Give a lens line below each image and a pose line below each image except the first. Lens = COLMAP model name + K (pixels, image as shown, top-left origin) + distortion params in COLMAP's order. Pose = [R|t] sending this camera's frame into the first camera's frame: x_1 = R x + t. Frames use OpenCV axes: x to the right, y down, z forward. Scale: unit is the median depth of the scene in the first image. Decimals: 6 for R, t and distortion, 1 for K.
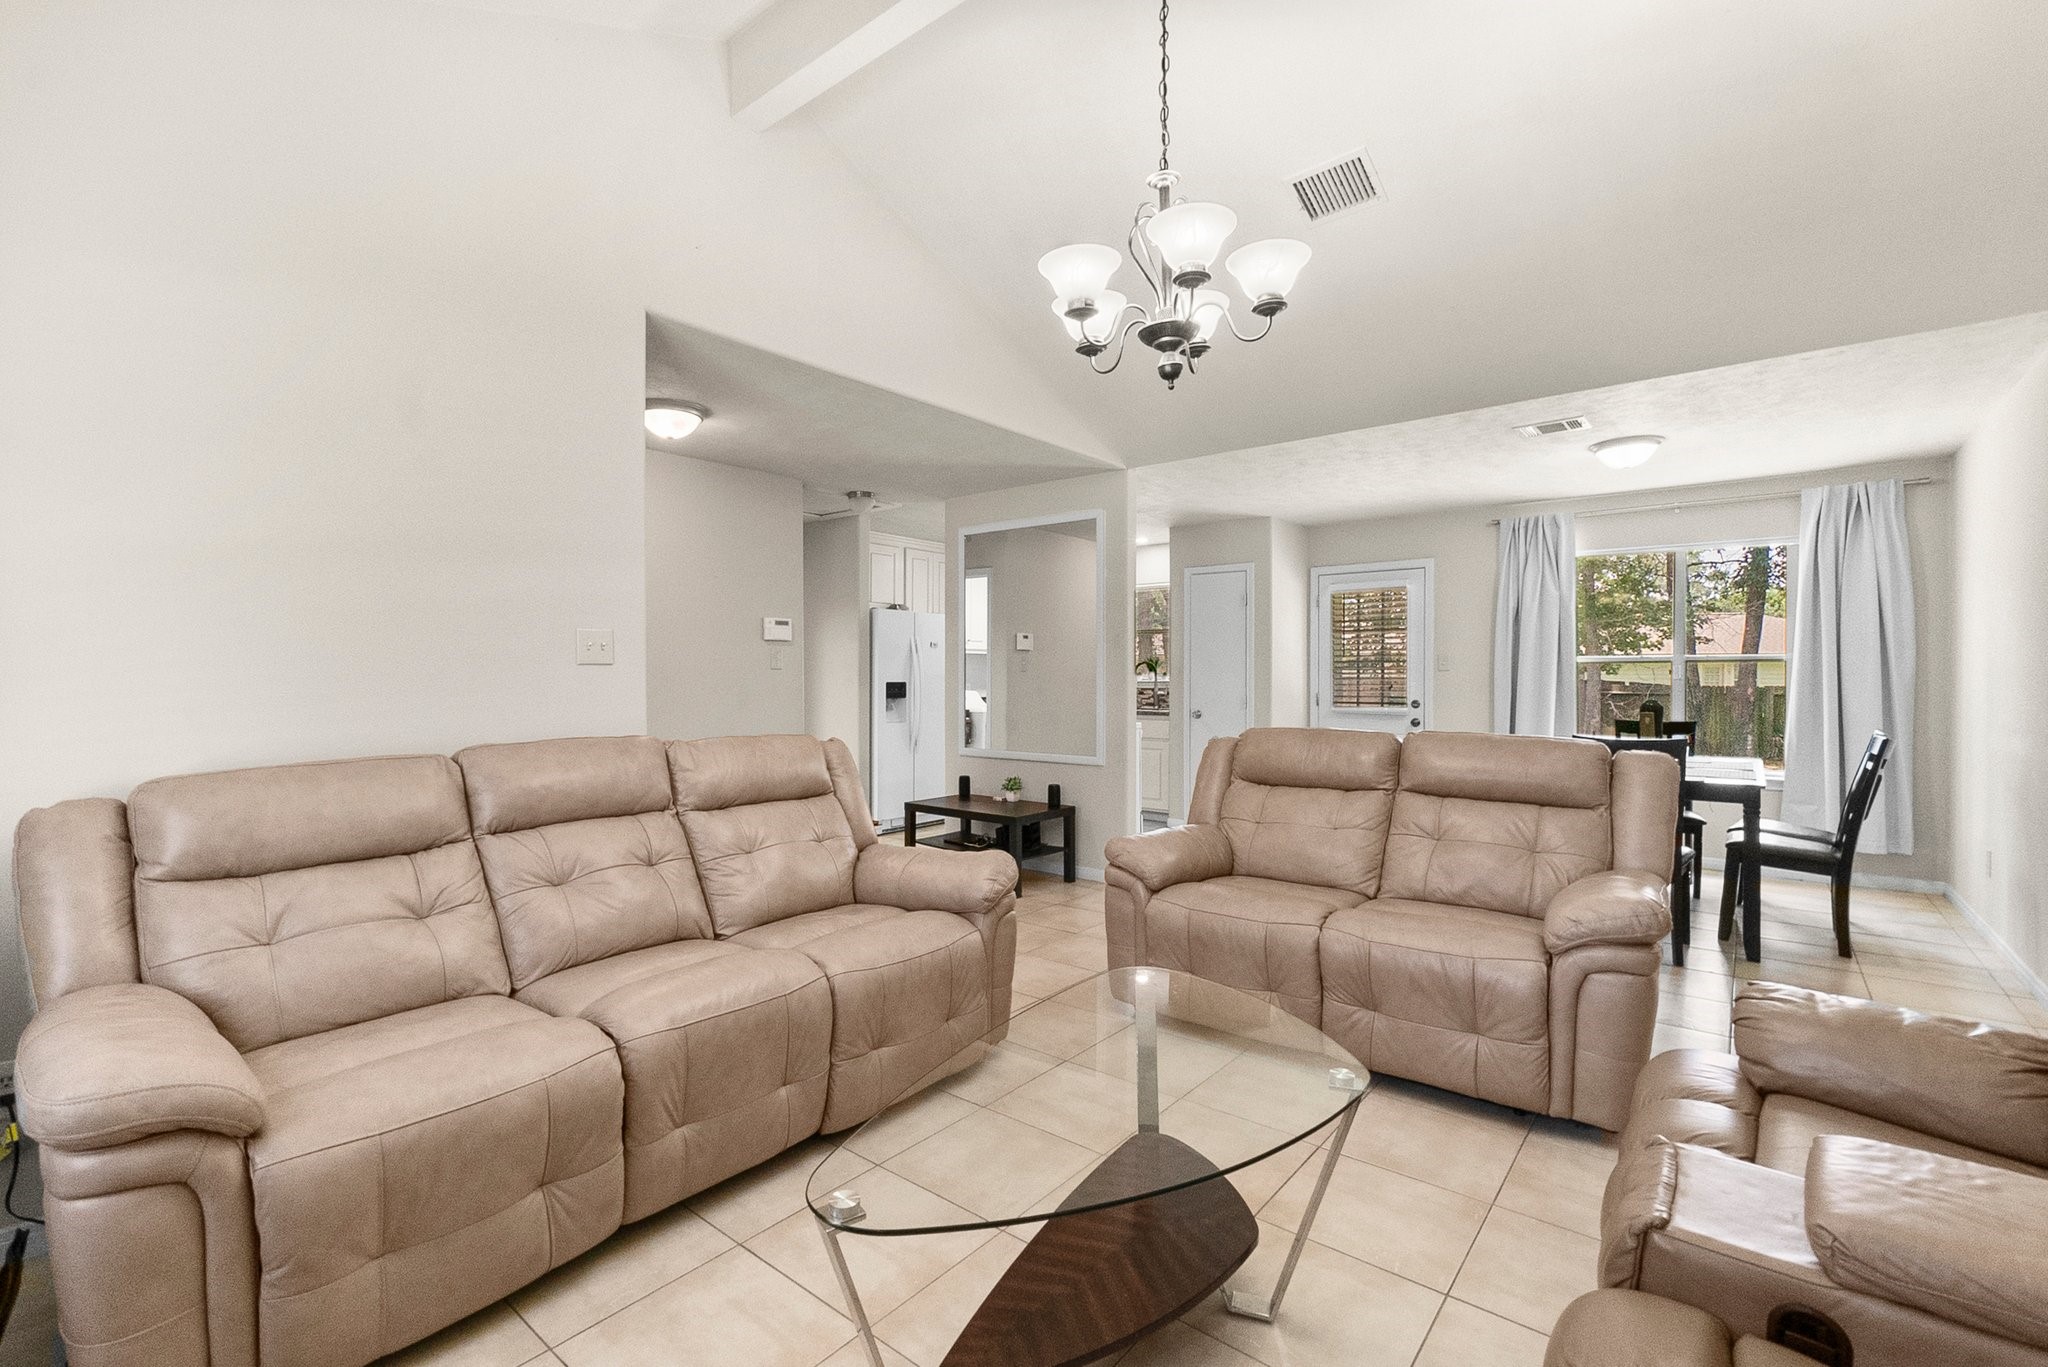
lens RADIAL K [[911.2, 0, 998.8], [0, 911.2, 680.2], [0, 0, 1]] dist [0.000631, 0.000281]
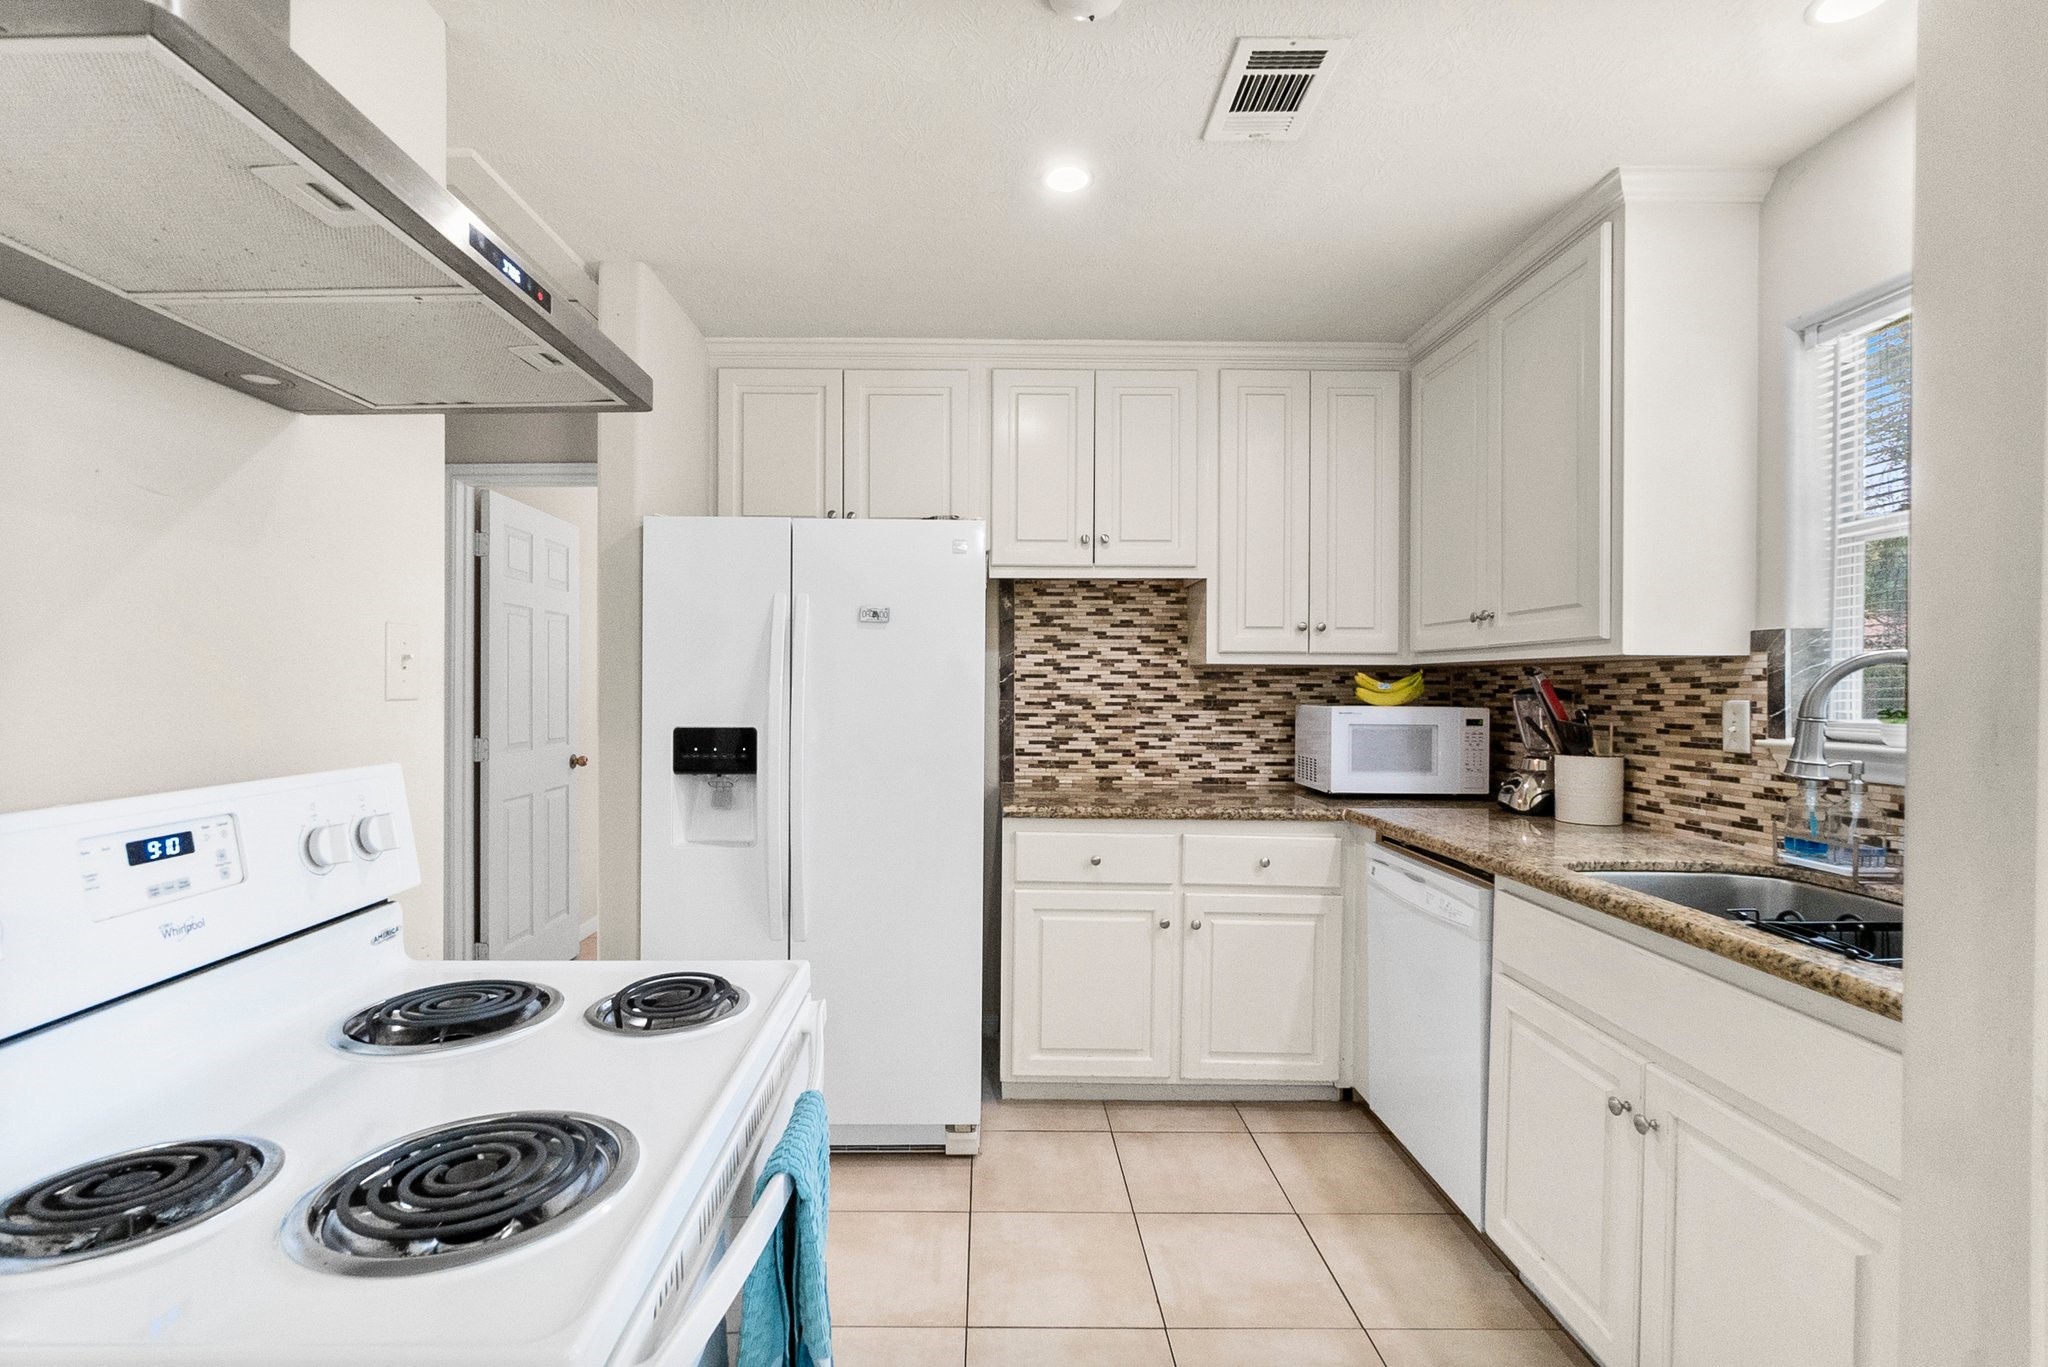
lens RADIAL K [[912.1, 0, 997.0], [0, 912.1, 689.9], [0, 0, 1]] dist [0.000040, -0.000304]
pose [[0.640027, 0.009891, -0.768289, 0.271603], [-0.008639, 0.999947, 0.005676, -0.016982], [0.768304, 0.003005, 0.640078, 1.072646]]
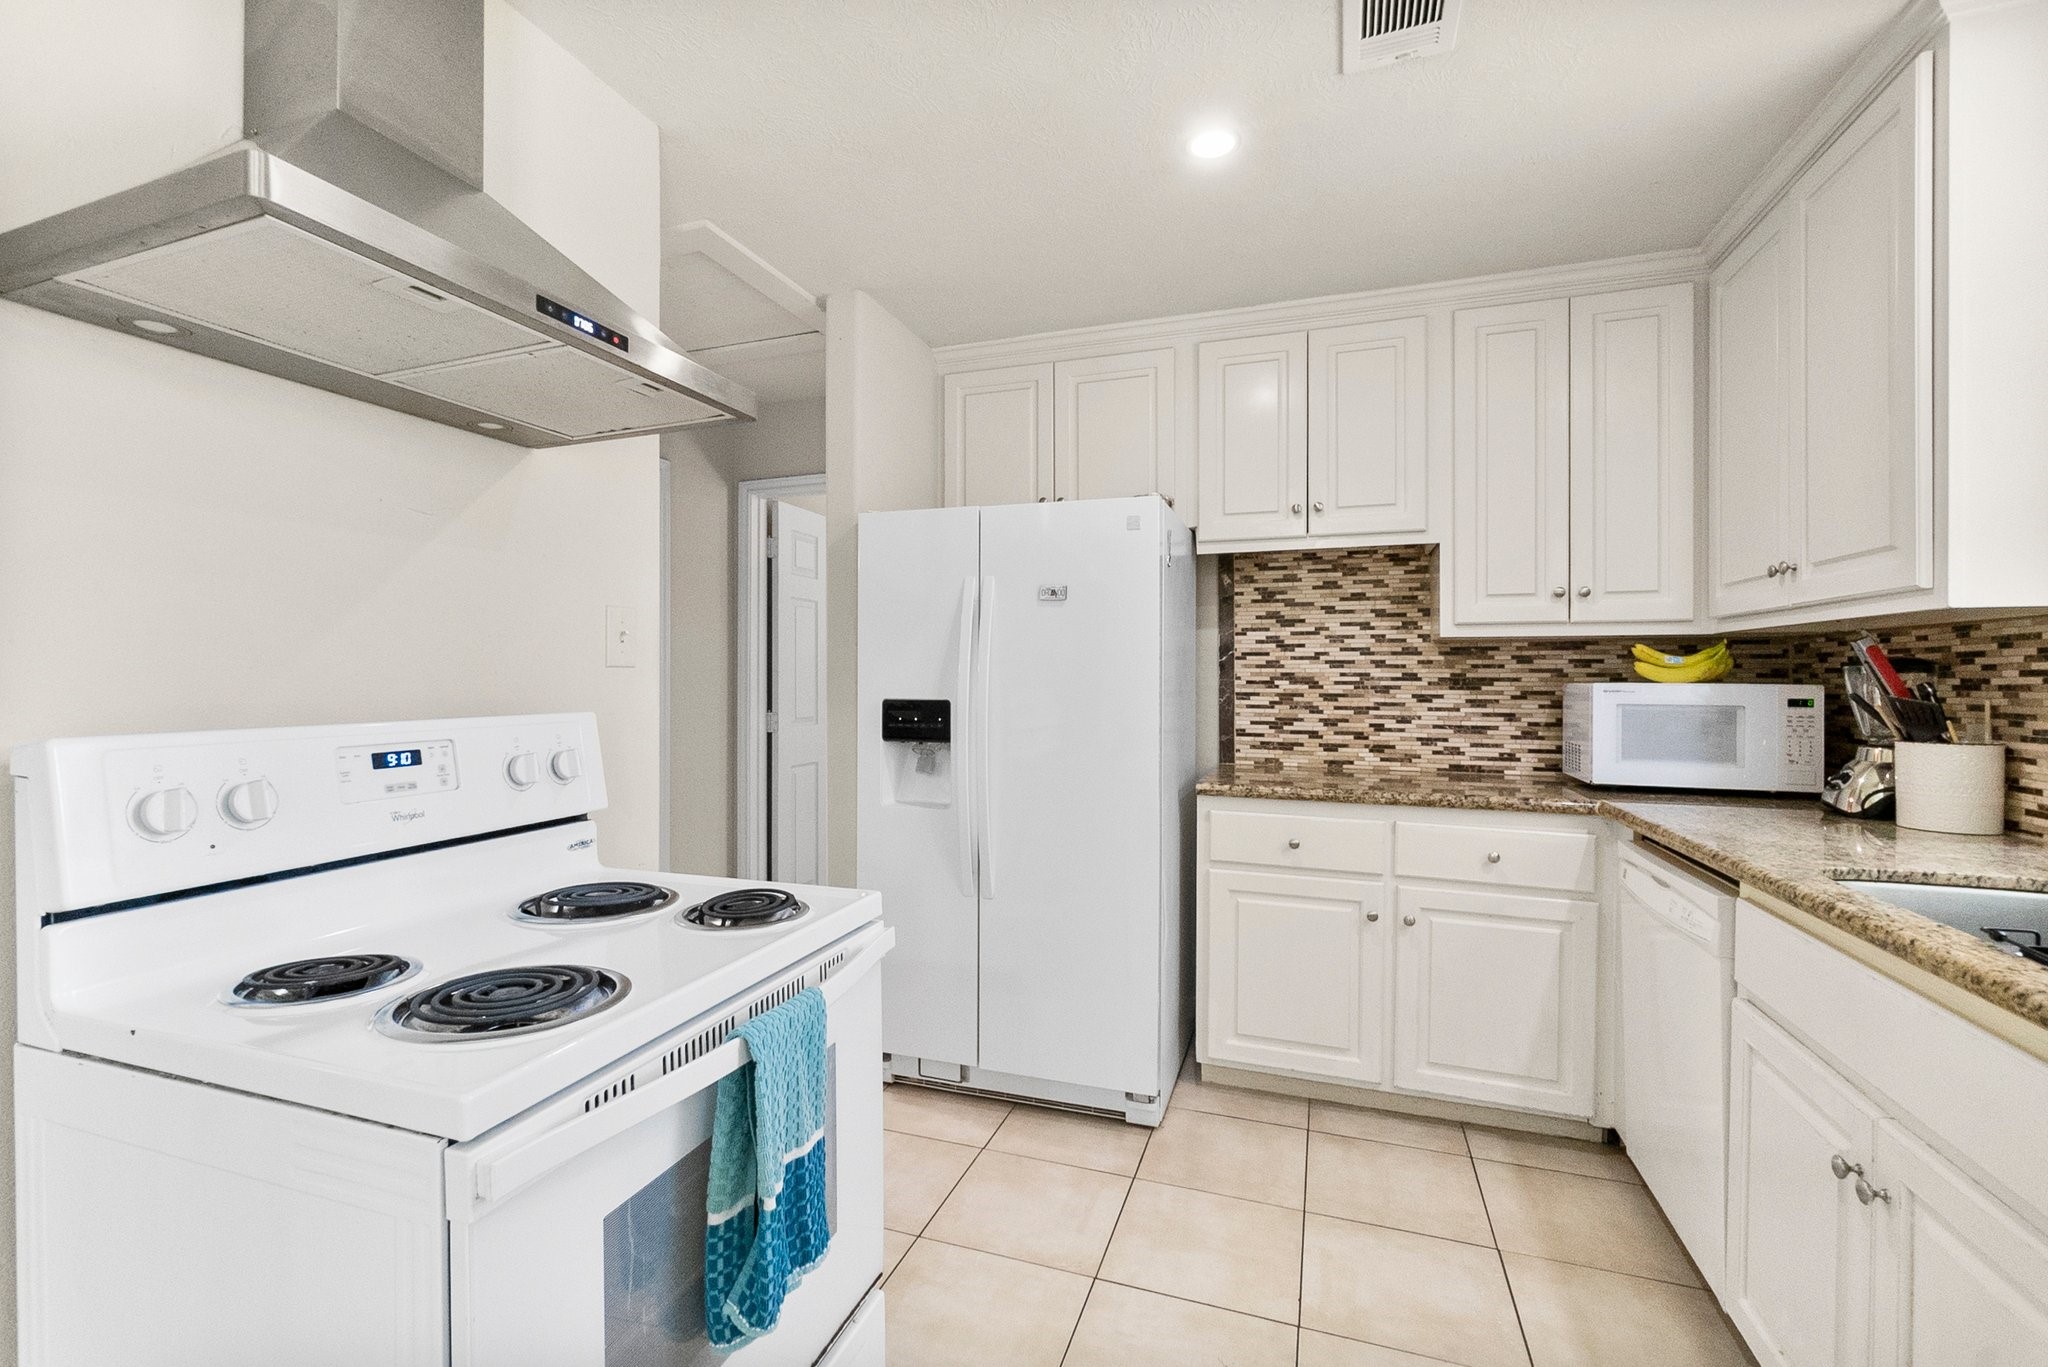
lens RADIAL K [[916.3, 0, 999.8], [0, 916.3, 678.2], [0, 0, 1]] dist [-0.003081, 0.005739]
pose [[0.333171, 0.005263, -0.942852, 0.321073], [-0.004613, 0.999982, 0.003952, -0.009191], [0.942855, 0.003033, 0.333189, 1.127102]]
